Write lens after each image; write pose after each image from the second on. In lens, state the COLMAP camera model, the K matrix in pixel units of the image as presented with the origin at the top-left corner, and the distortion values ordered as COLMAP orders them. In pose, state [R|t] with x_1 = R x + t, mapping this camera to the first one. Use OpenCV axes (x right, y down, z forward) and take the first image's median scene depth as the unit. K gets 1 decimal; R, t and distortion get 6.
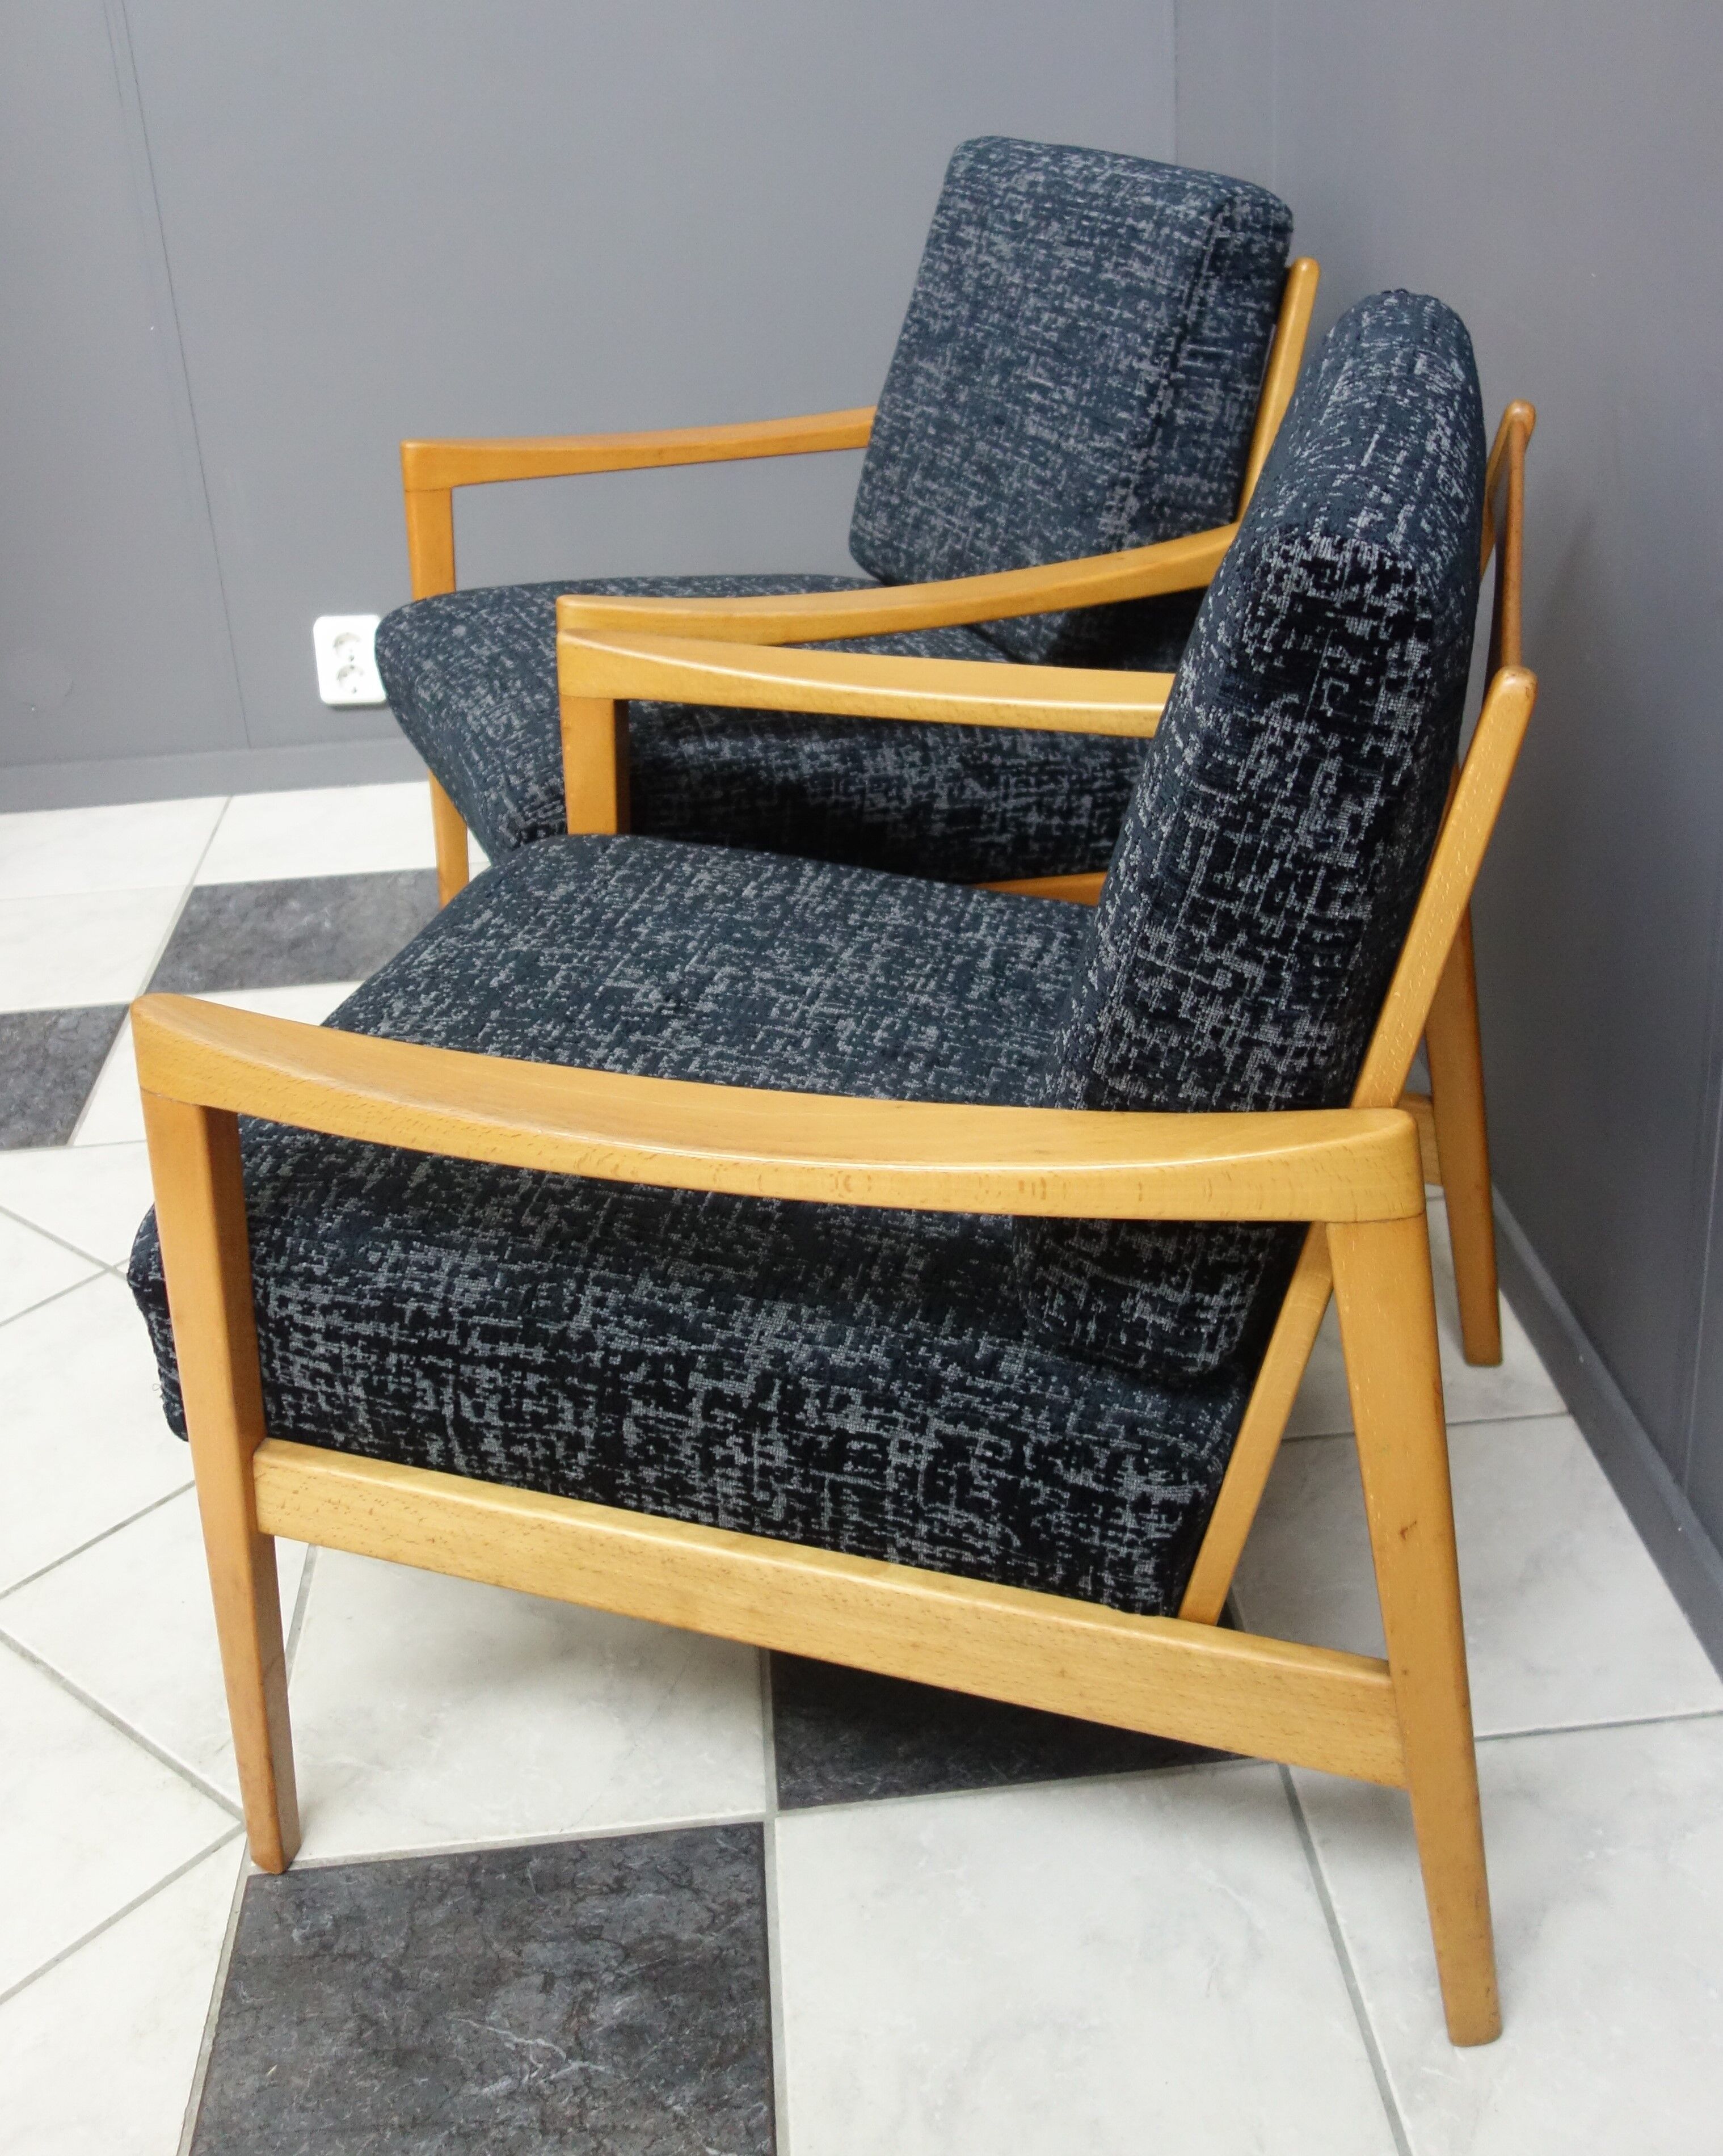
lens RADIAL K [[2450.6, 0, 954.7], [0, 2450.6, 875.2], [0, 0, 1]] dist [0.008328, -0.022323]
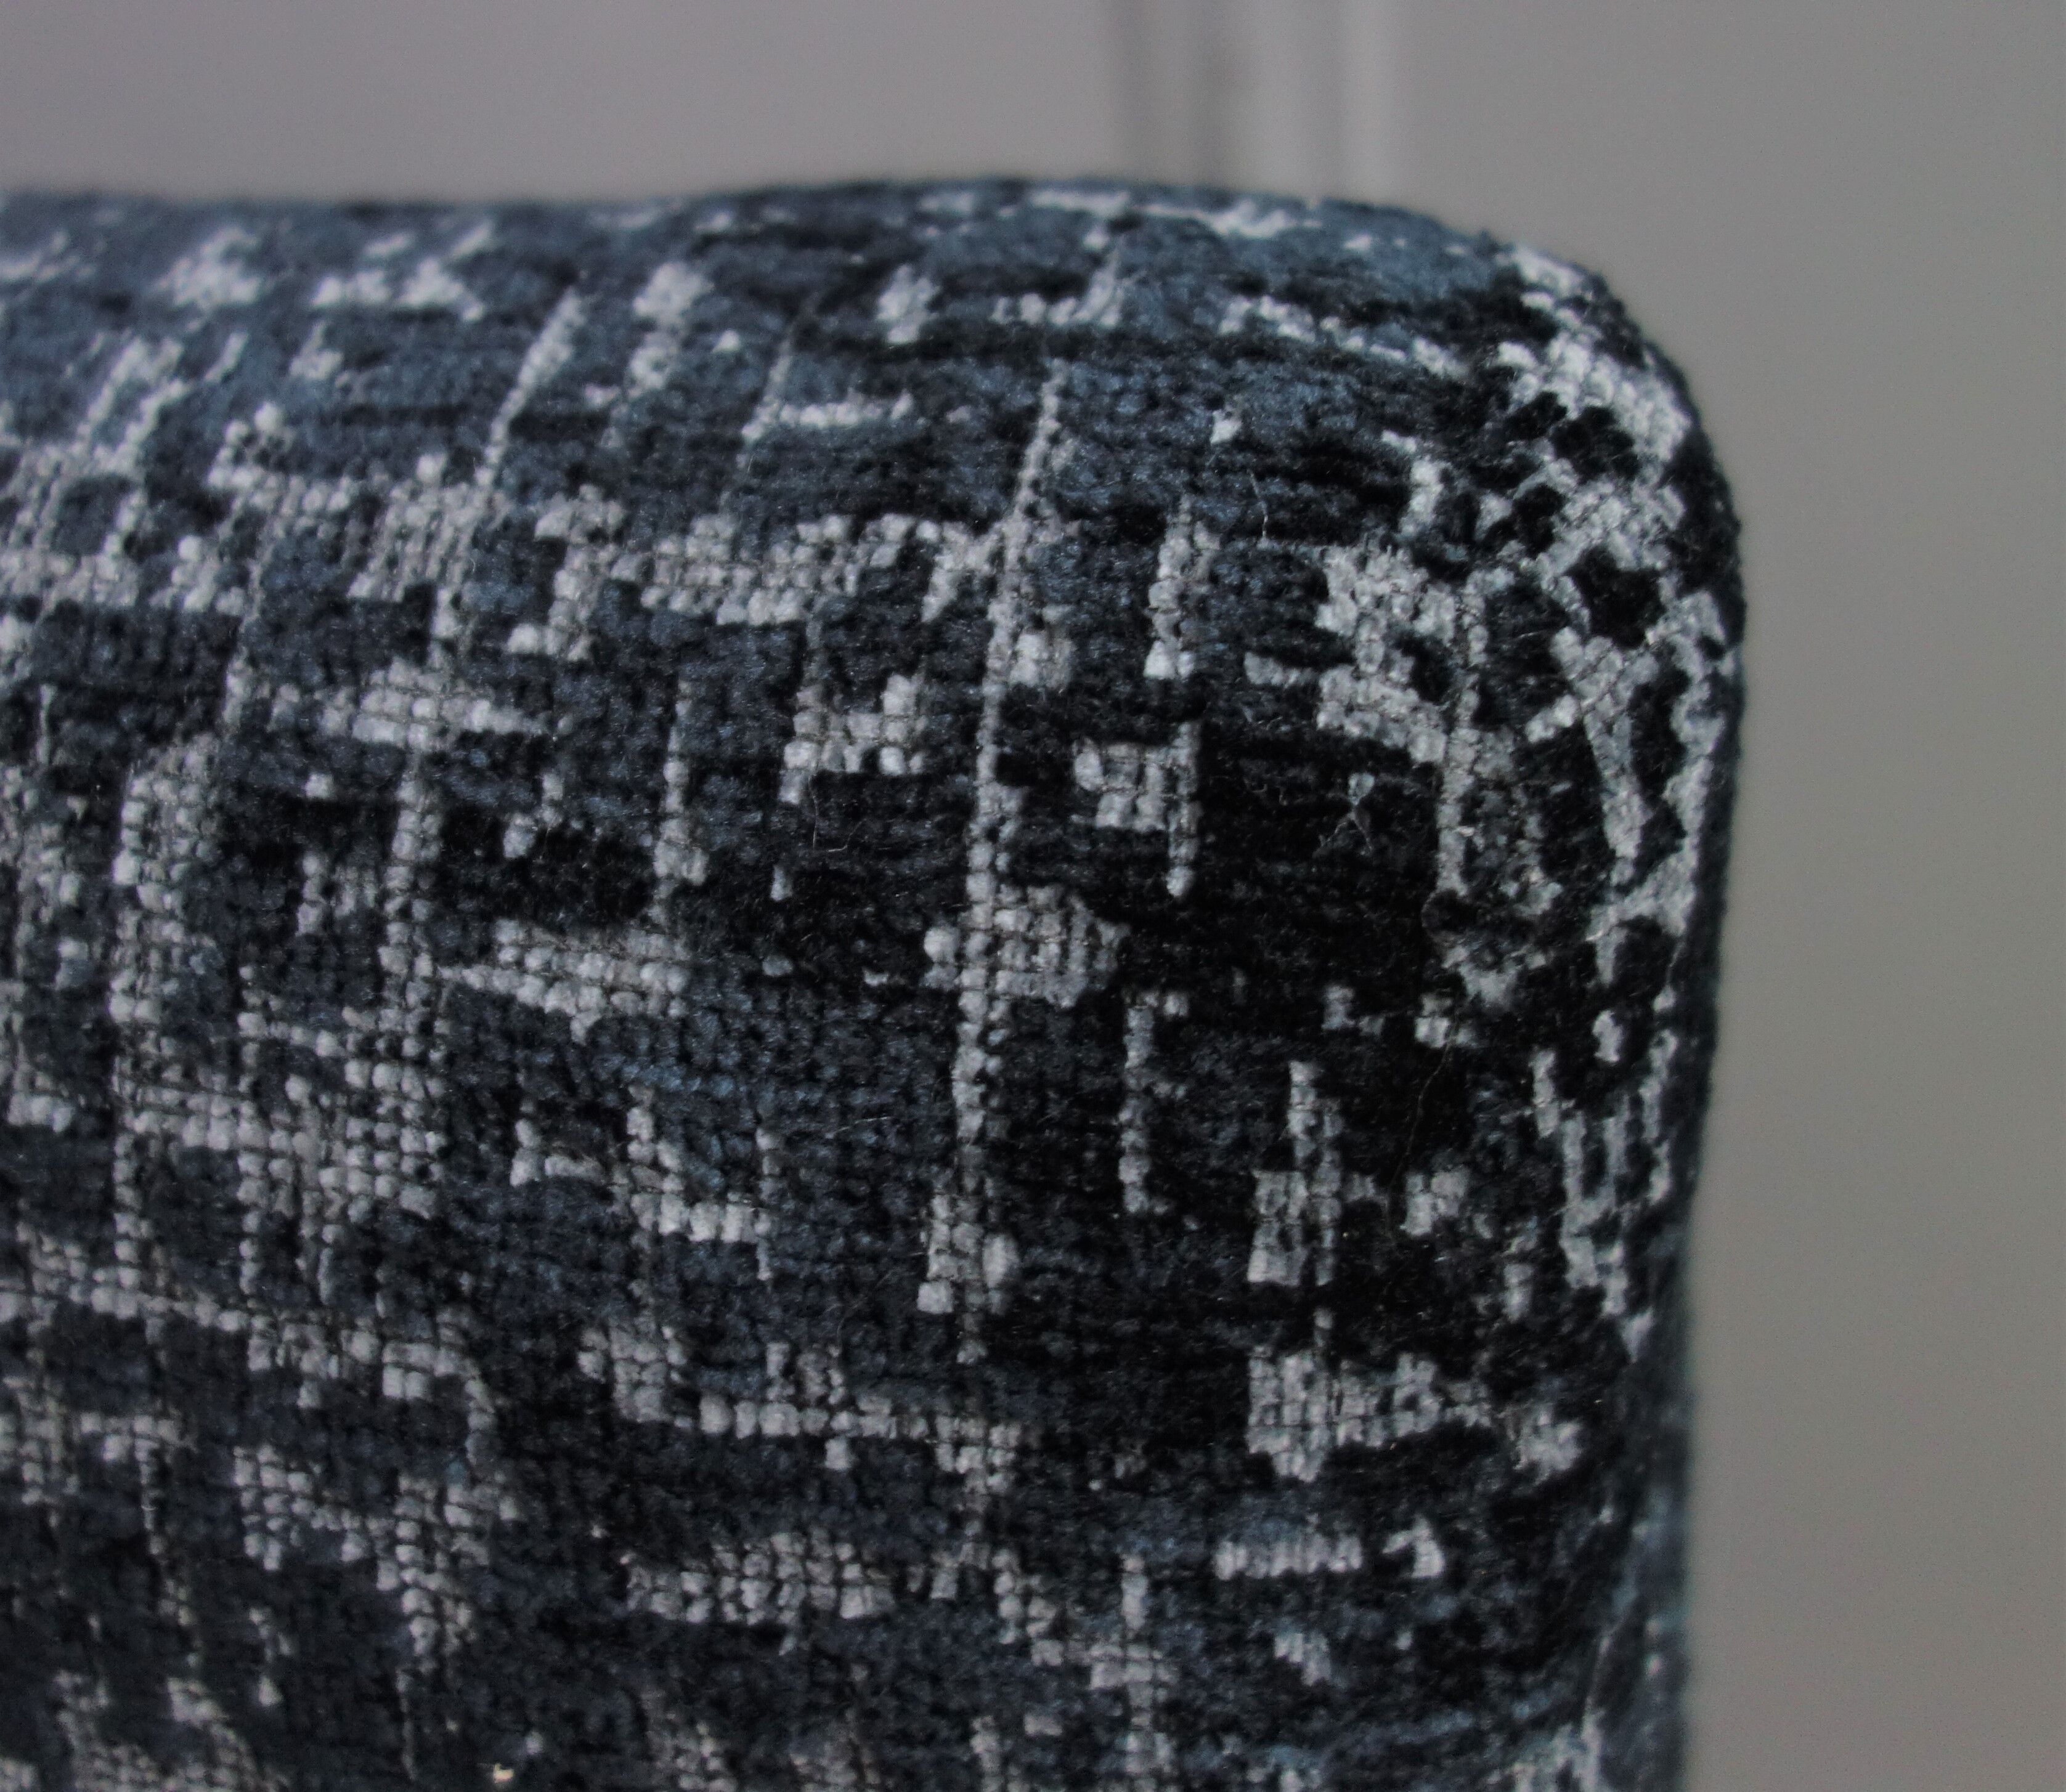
lens RADIAL K [[2433.7, 0, 1032.2], [0, 2433.7, 673.1], [0, 0, 1]] dist [0.002942, 0.003969]
pose [[0.067019, -0.543354, 0.836824, 0.015757], [0.514438, 0.737451, 0.437630, -0.165171], [-0.854905, 0.401164, 0.328945, 0.806607]]
